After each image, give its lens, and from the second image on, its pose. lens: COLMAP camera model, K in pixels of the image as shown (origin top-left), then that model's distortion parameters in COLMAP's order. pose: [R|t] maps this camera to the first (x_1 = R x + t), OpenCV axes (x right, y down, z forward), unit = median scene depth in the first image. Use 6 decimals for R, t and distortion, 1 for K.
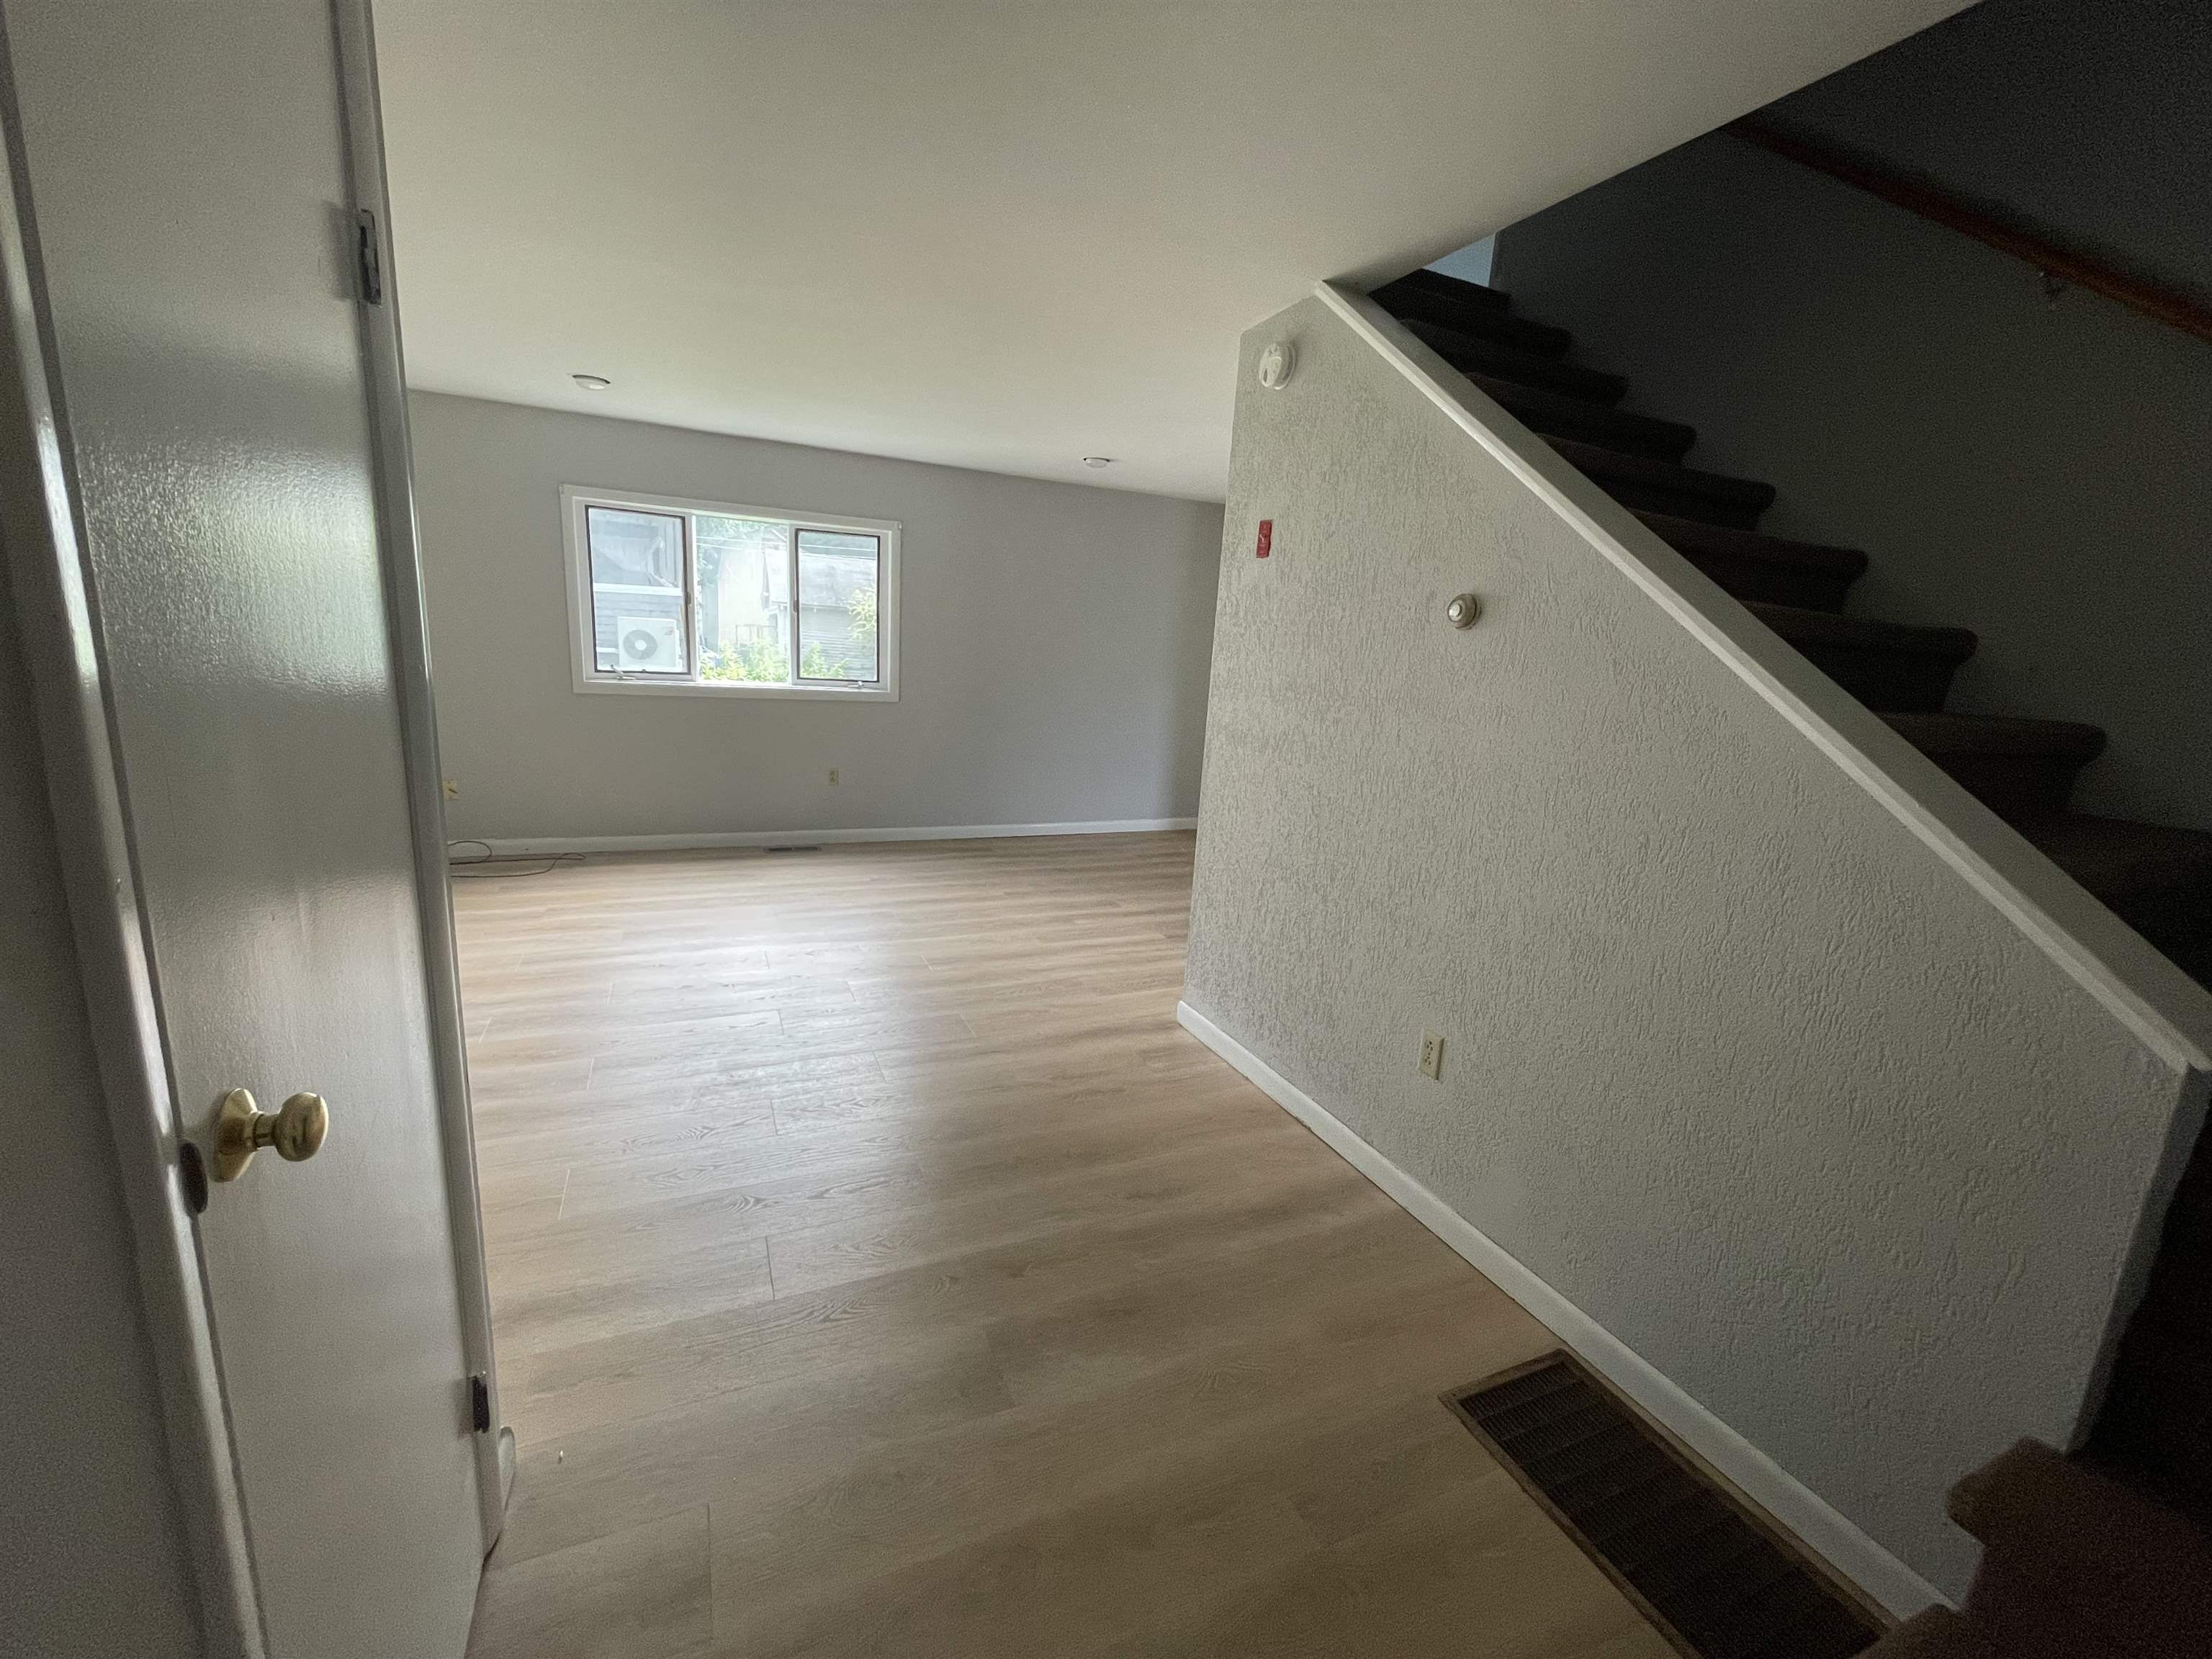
lens RADIAL K [[889.3, 0, 1103.4], [0, 889.3, 833.0], [0, 0, 1]] dist [-0.001407, -0.000622]
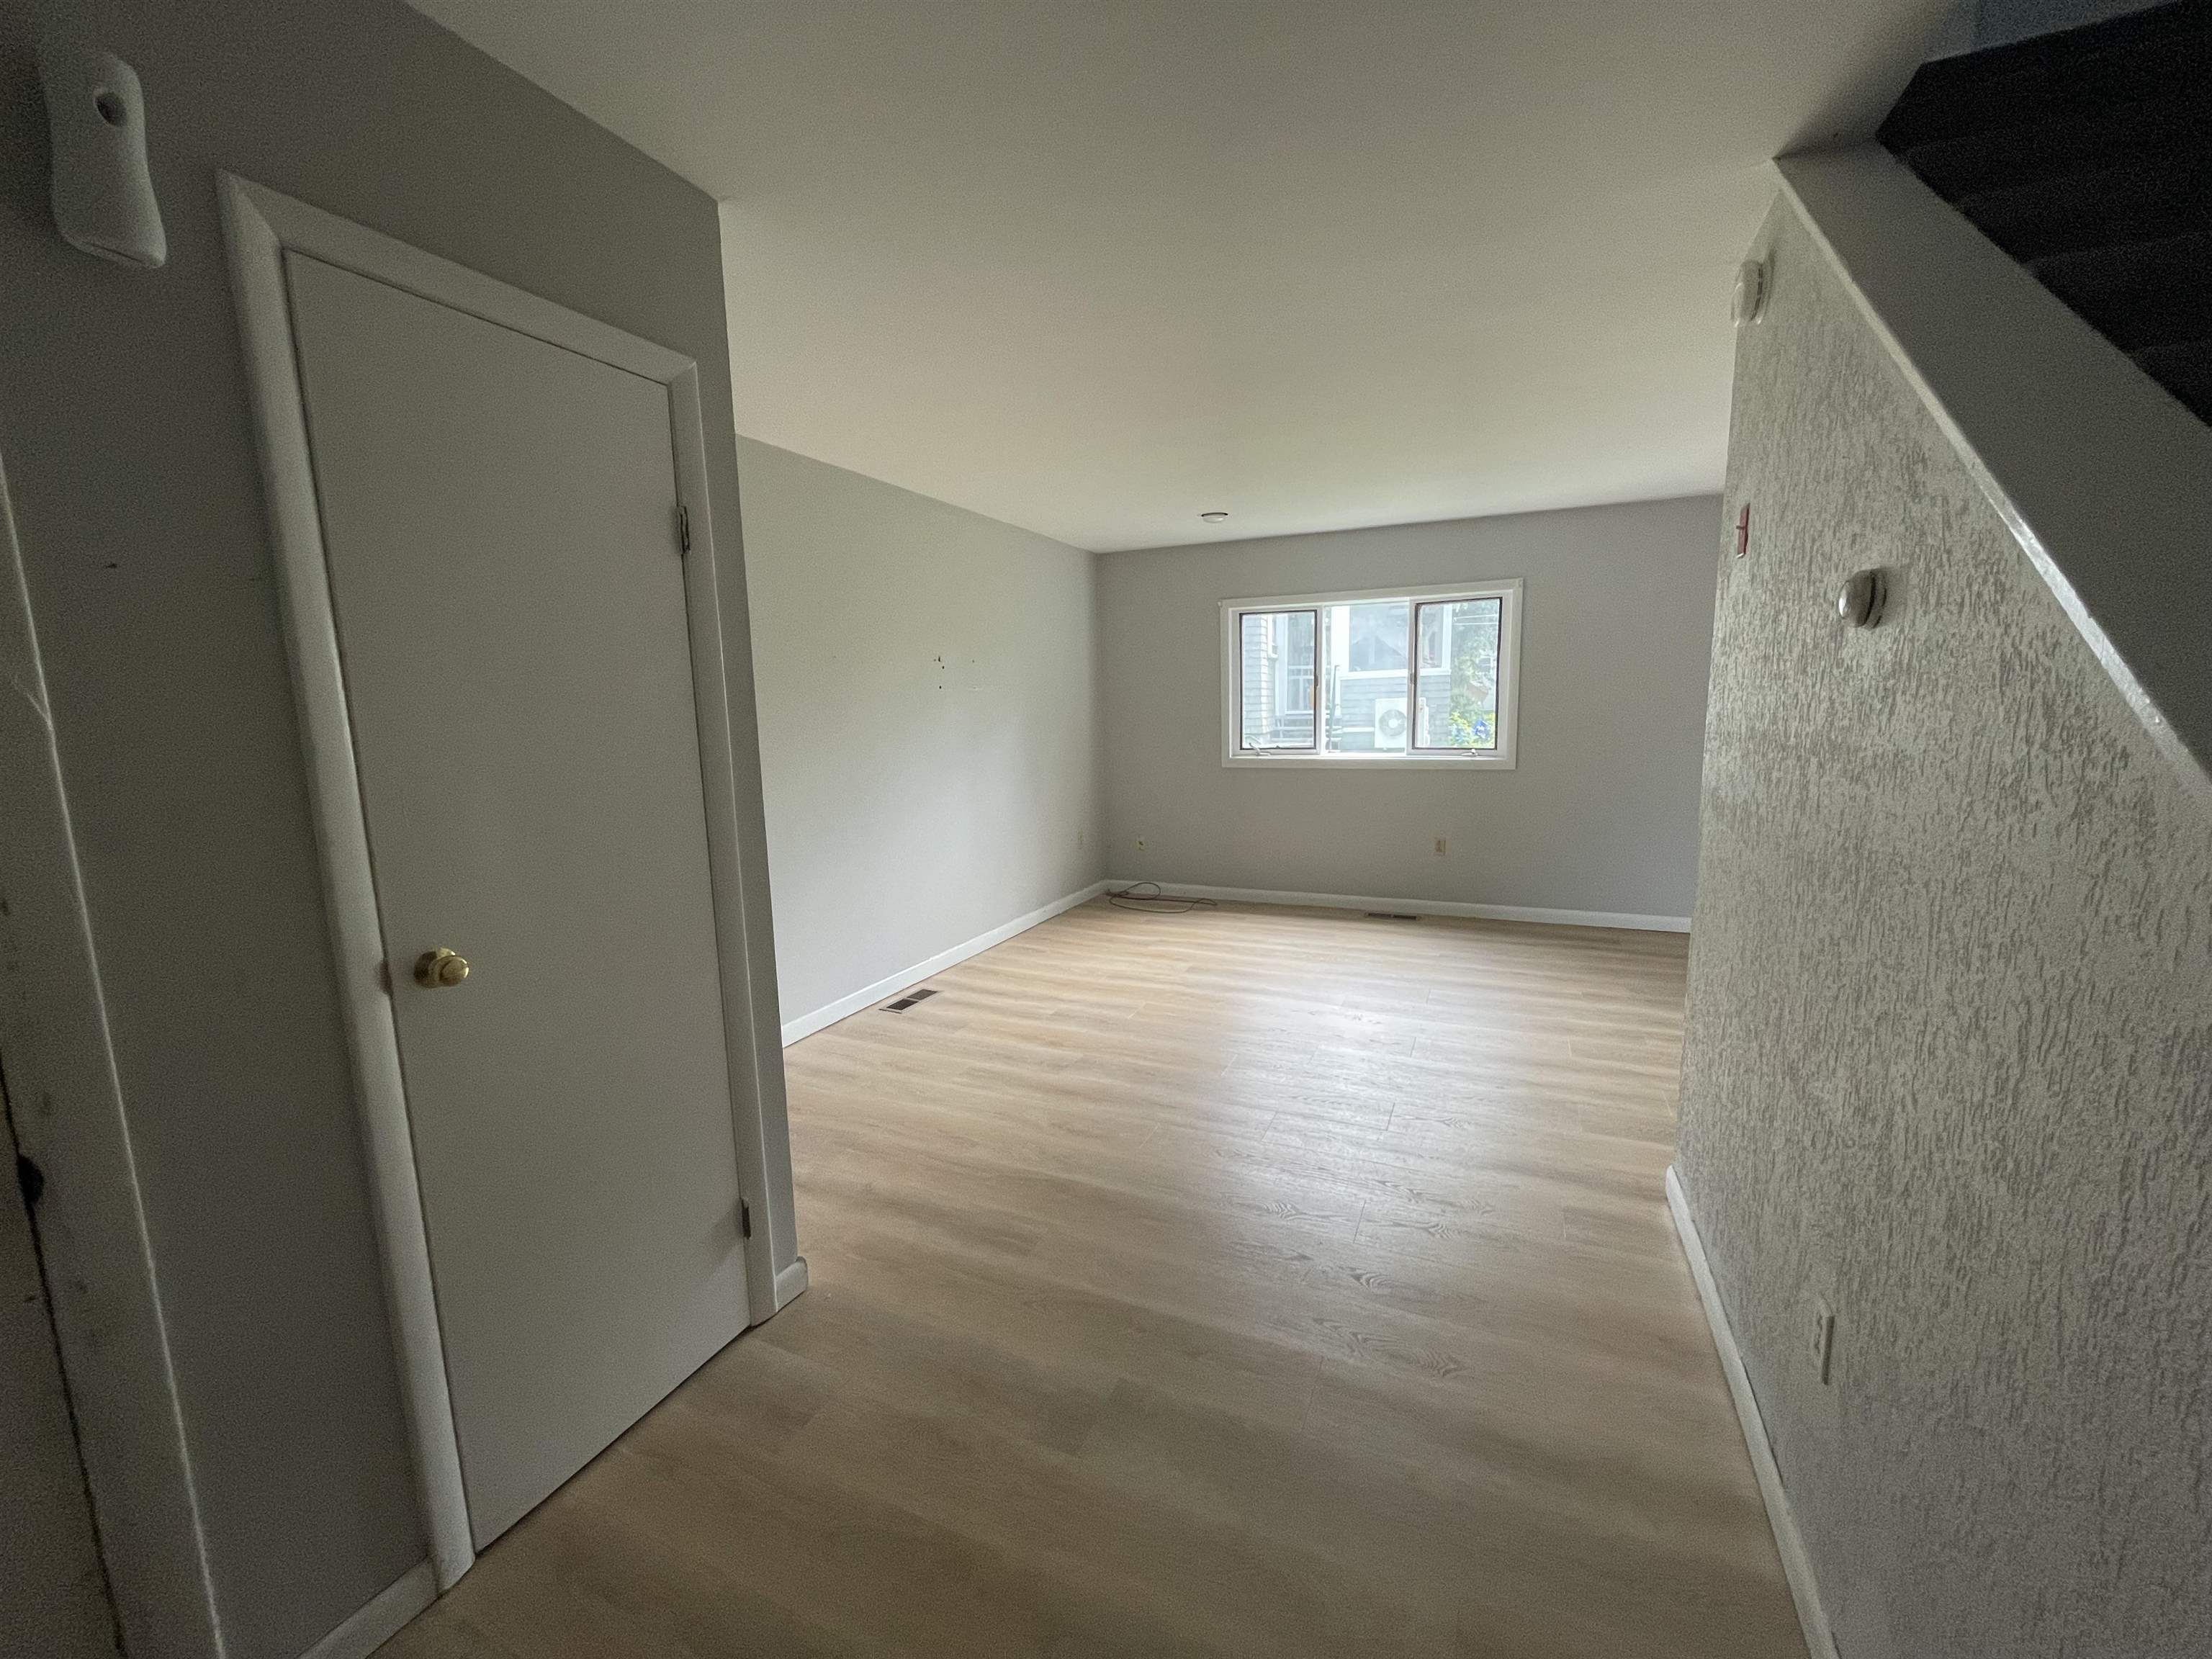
lens RADIAL K [[889.3, 0, 1109.0], [0, 889.3, 829.8], [0, 0, 1]] dist [-0.001407, -0.000622]
pose [[0.656538, 0.031249, -0.753645, 0.229063], [-0.094686, 0.994653, -0.041243, -0.008706], [0.748326, 0.098437, 0.655987, 0.101437]]
